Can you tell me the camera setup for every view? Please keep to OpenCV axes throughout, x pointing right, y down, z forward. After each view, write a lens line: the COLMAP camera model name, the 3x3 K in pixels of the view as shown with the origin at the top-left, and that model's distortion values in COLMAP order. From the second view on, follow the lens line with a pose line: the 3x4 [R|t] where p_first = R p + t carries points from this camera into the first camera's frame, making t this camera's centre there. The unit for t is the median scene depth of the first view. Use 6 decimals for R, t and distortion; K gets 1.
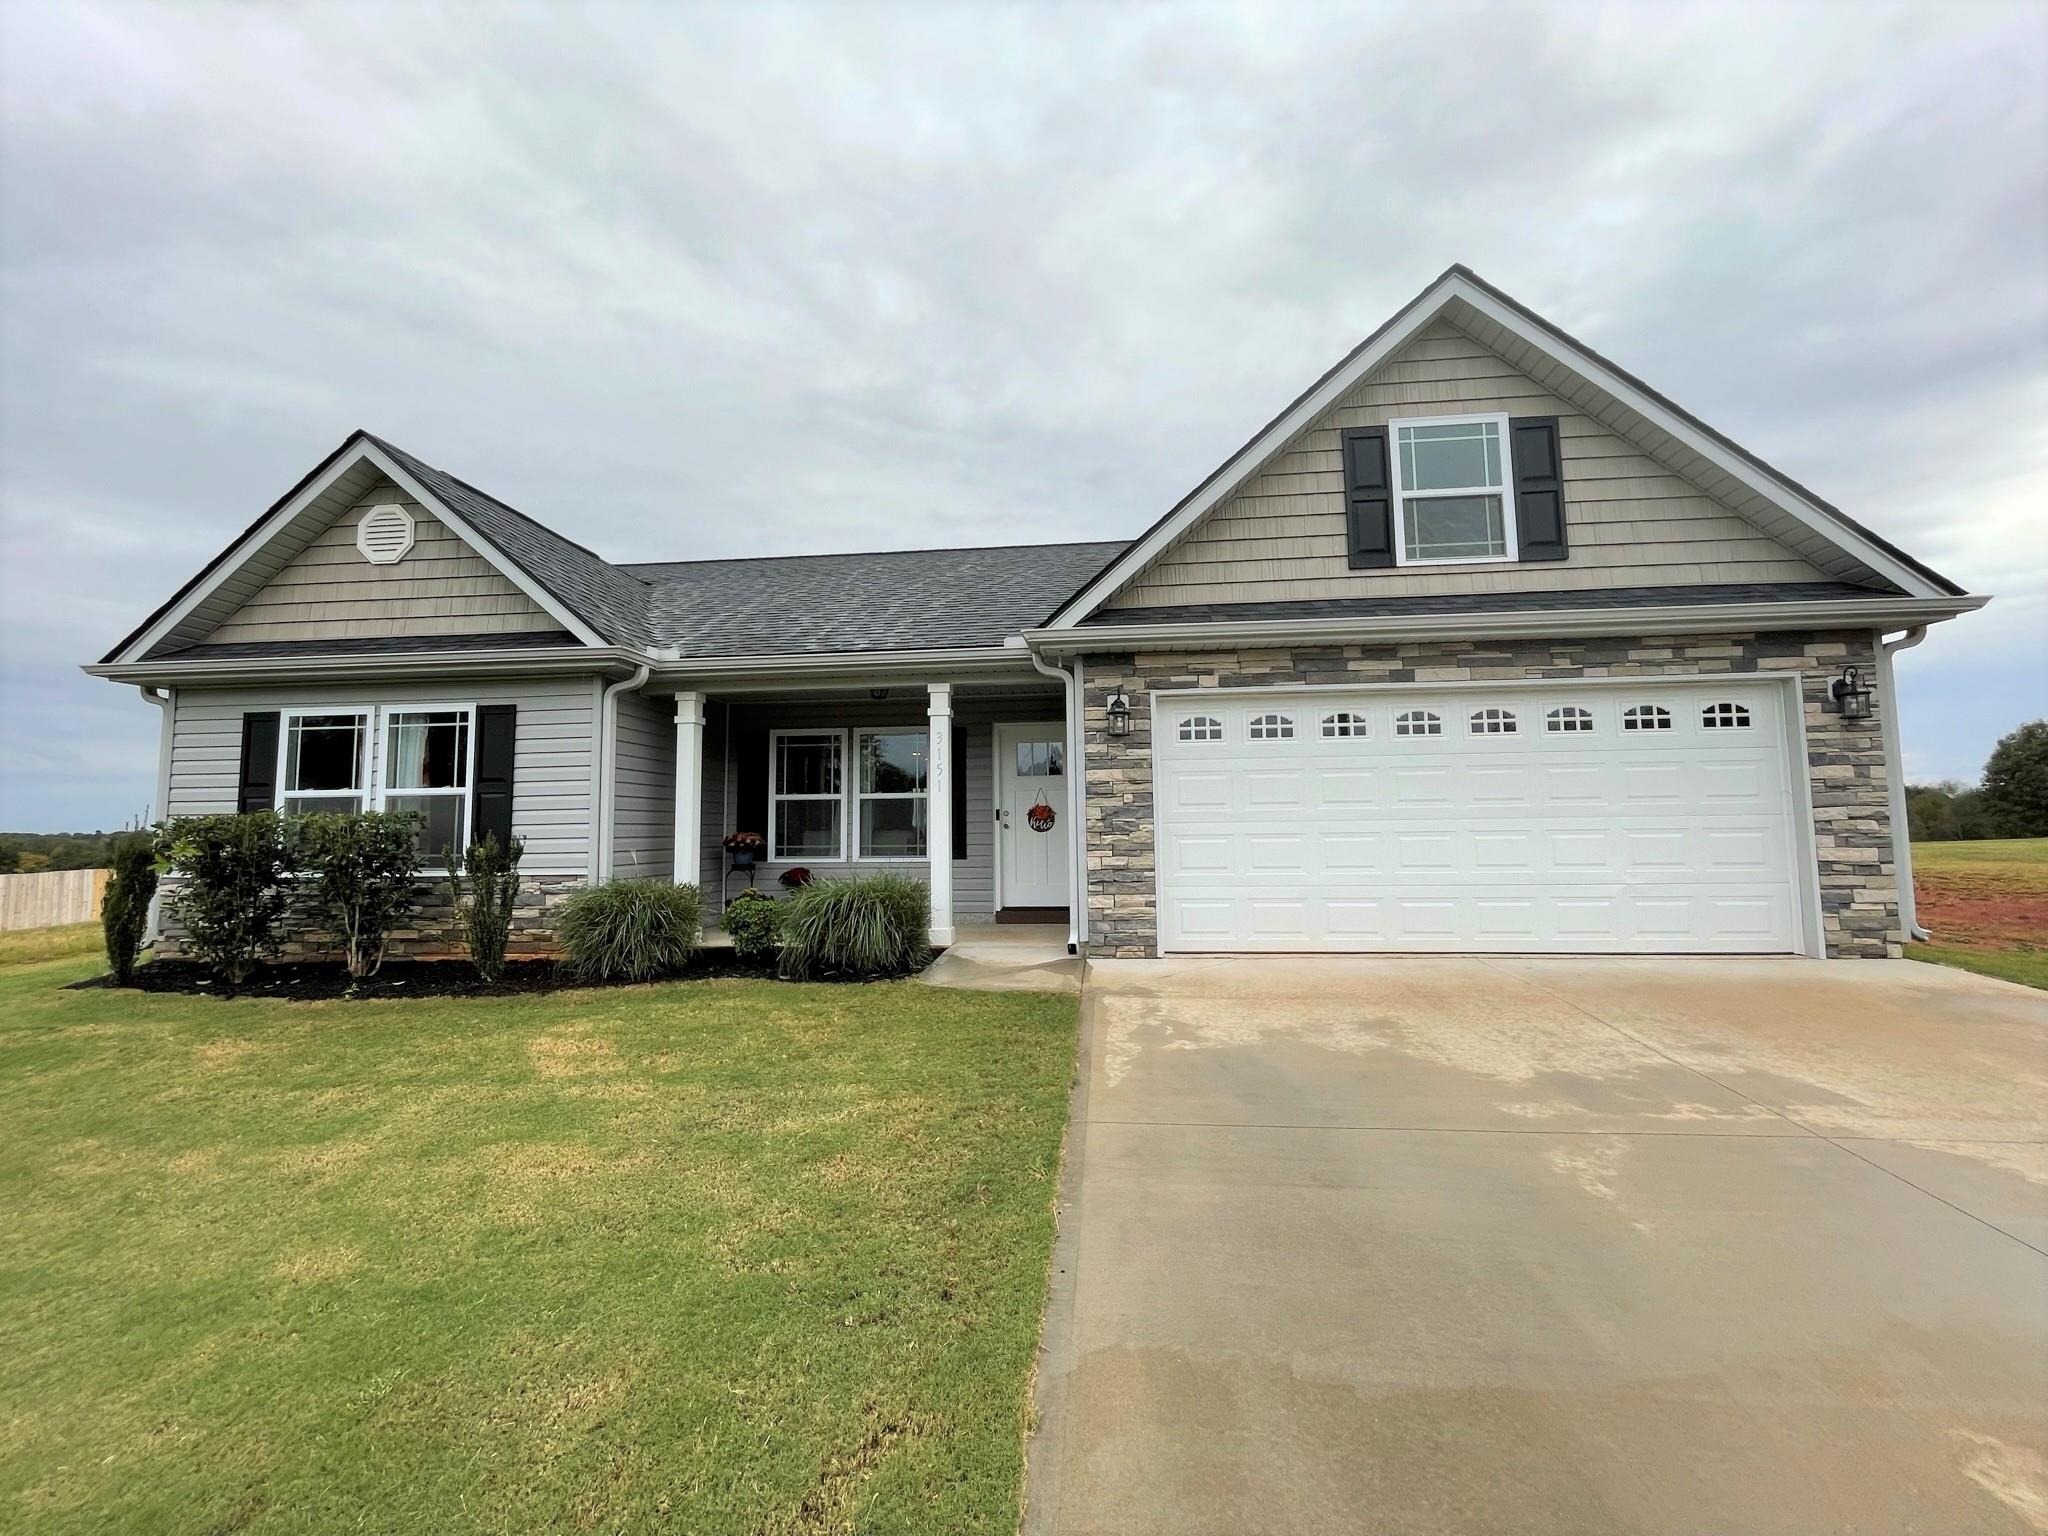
lens RADIAL K [[833.8, 0, 1018.6], [0, 833.8, 771.1], [0, 0, 1]] dist [-0.001212, -0.000122]
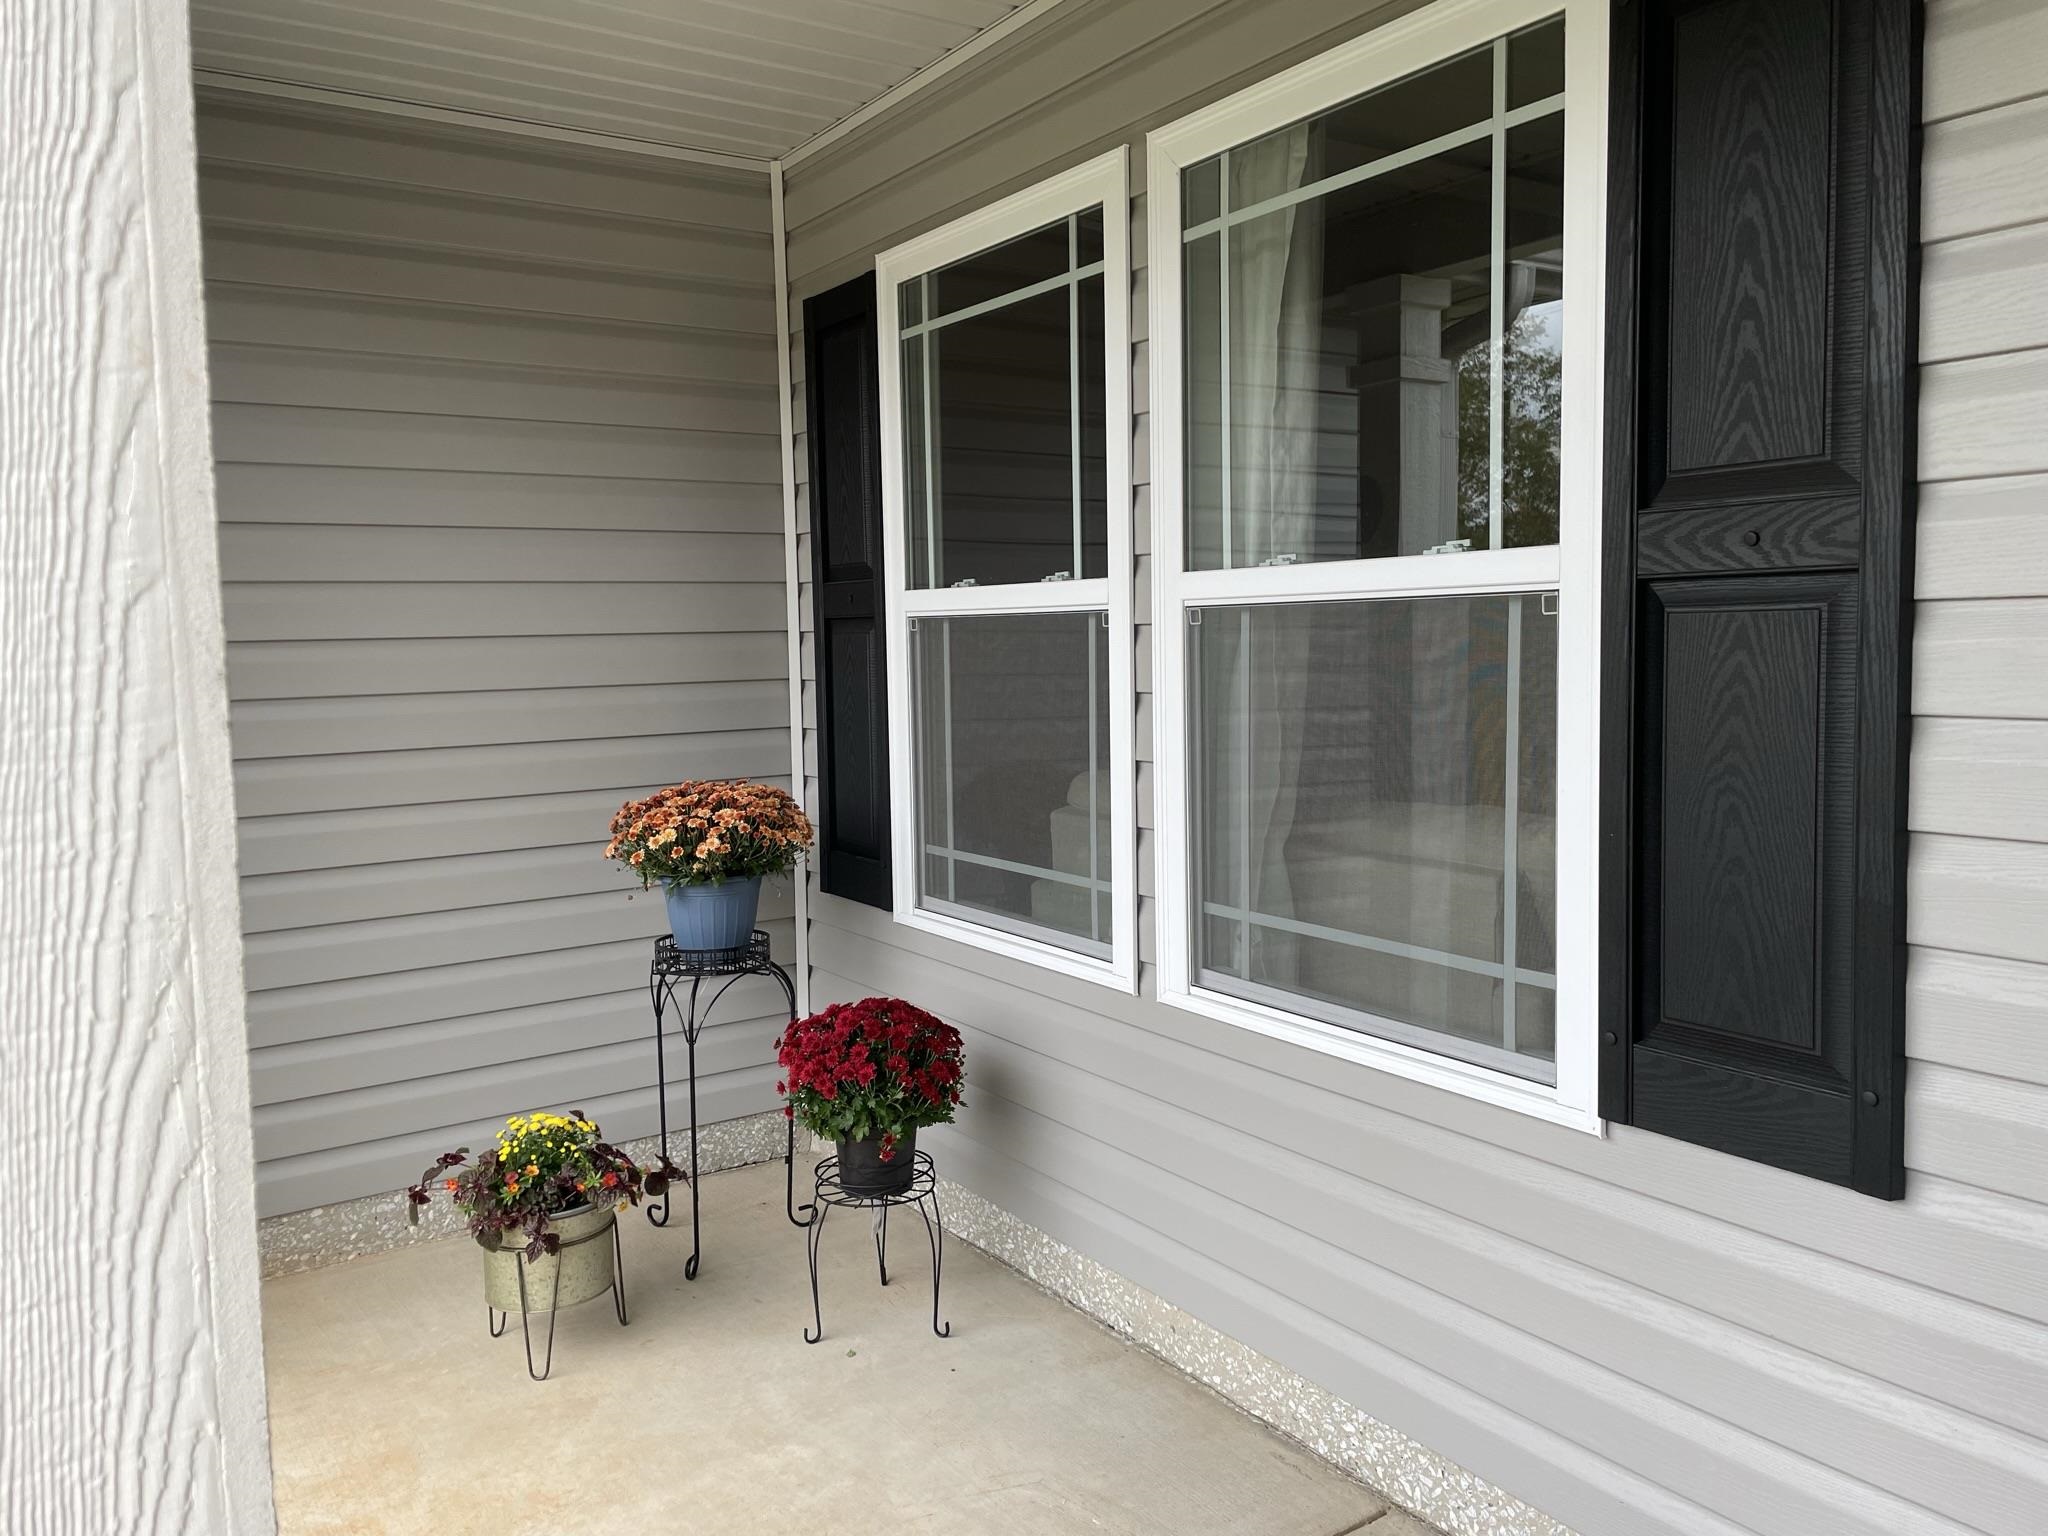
lens RADIAL K [[1529.7, 0, 1022.4], [0, 1529.7, 763.7], [0, 0, 1]] dist [0.002713, 0.000448]
pose [[0.626855, 0.066979, -0.776252, -0.498802], [0.098656, 0.981455, 0.164354, 0.002941], [0.772865, -0.179608, 0.608622, 0.737834]]
